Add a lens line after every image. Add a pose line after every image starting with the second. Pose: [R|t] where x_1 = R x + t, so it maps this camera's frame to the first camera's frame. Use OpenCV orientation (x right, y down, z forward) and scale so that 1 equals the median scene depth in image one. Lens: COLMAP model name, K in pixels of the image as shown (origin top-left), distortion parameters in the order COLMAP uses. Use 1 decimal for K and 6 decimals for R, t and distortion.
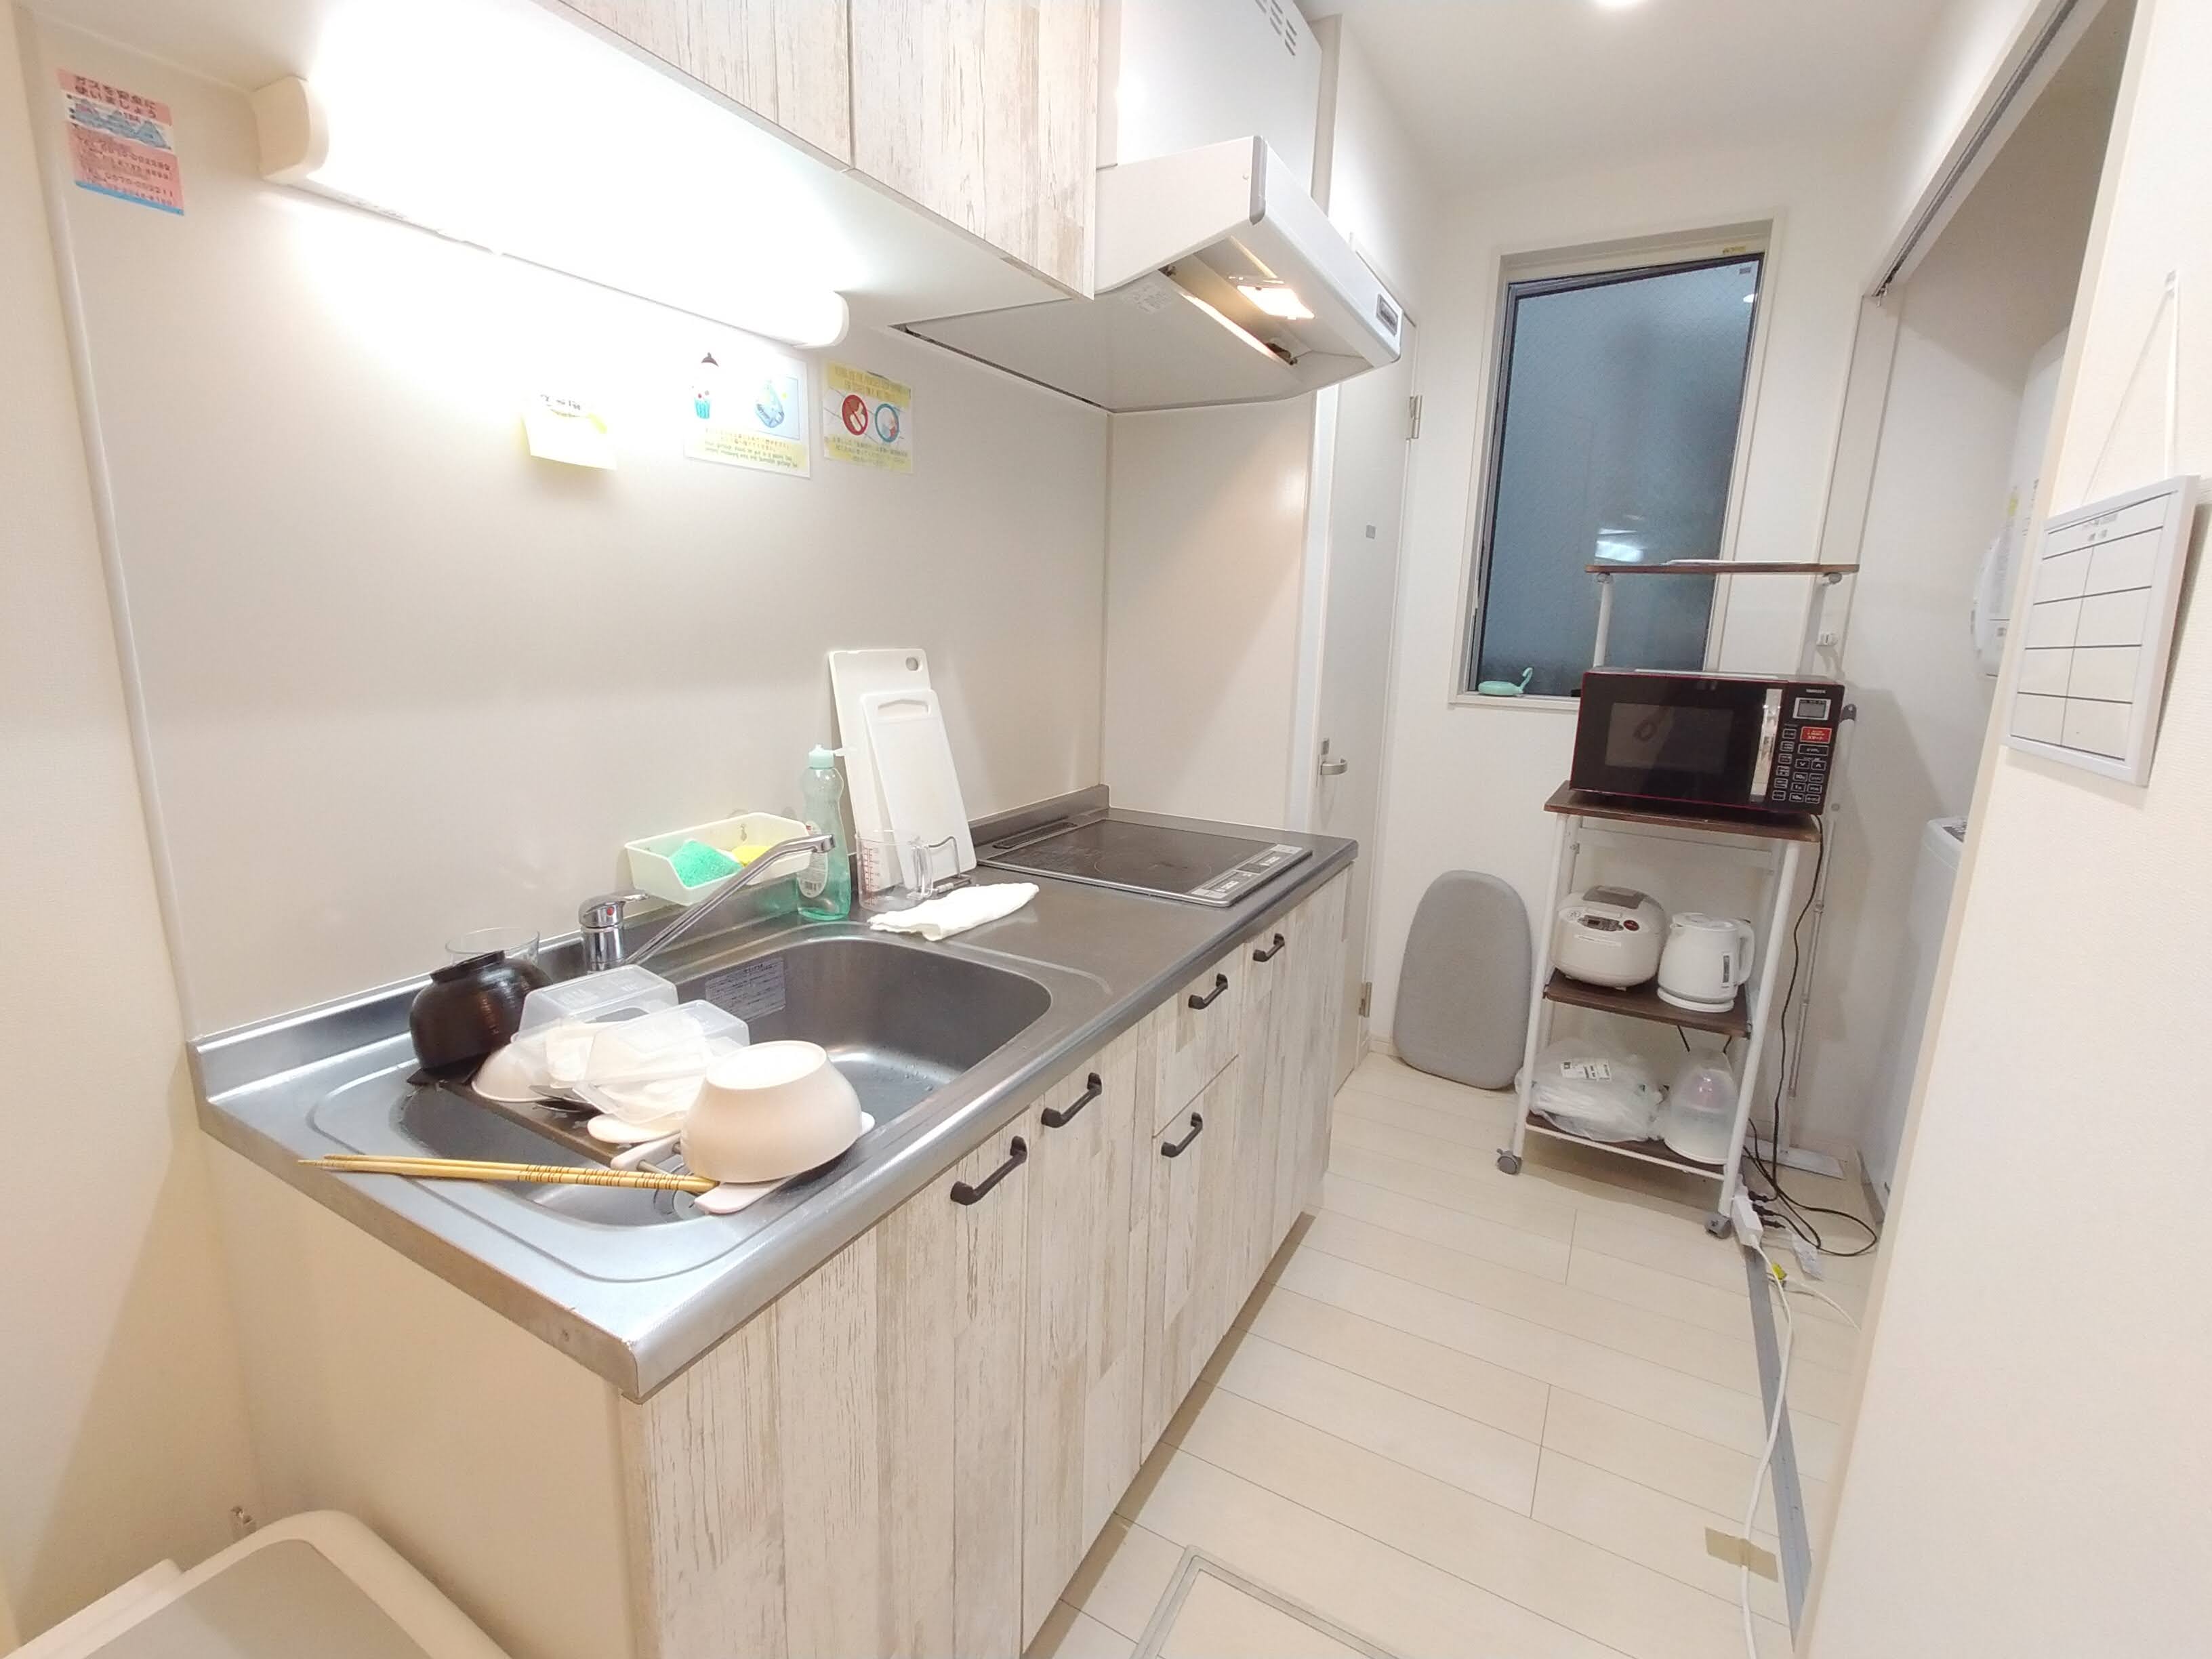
lens RADIAL K [[1005.9, 0, 1095.3], [0, 1005.9, 826.5], [0, 0, 1]] dist [-0.001009, 0.000128]
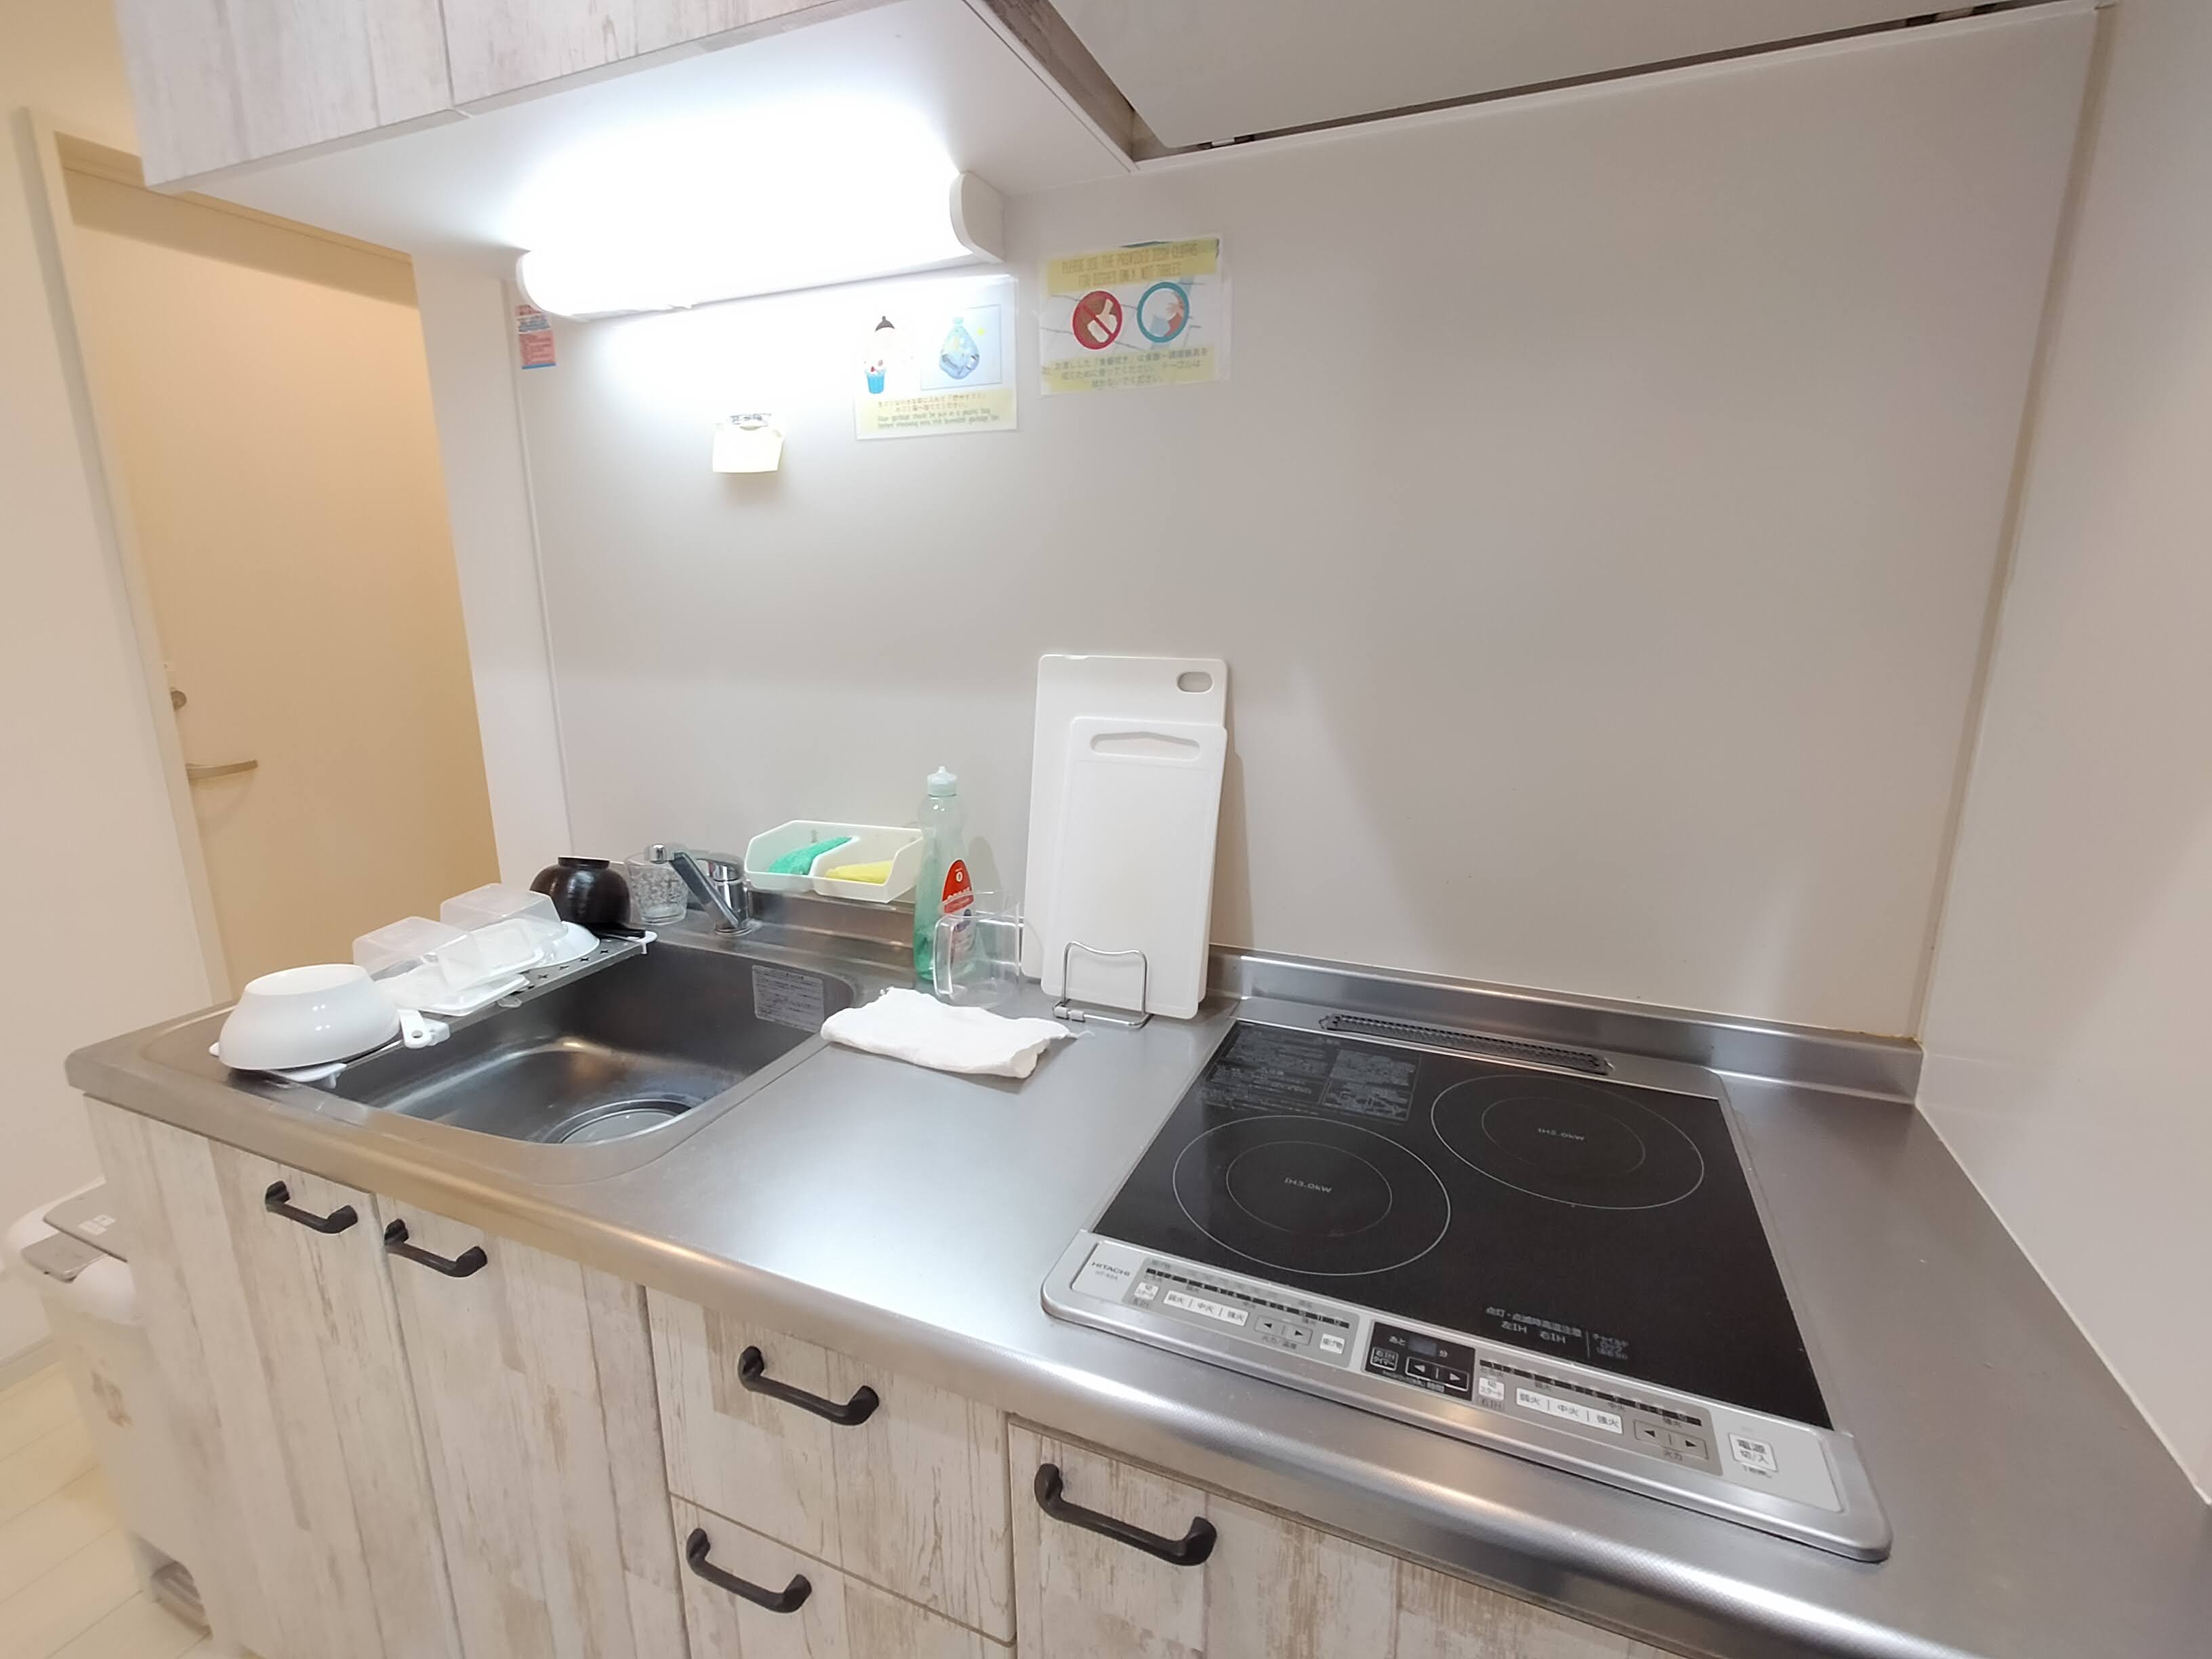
lens RADIAL K [[1005.9, 0, 1101.6], [0, 1005.9, 819.6], [0, 0, 1]] dist [-0.001009, 0.000128]
pose [[0.109066, 0.199420, -0.973826, 0.561553], [-0.202220, 0.963635, 0.174684, -0.216025], [0.973248, 0.177875, 0.145427, 1.055313]]
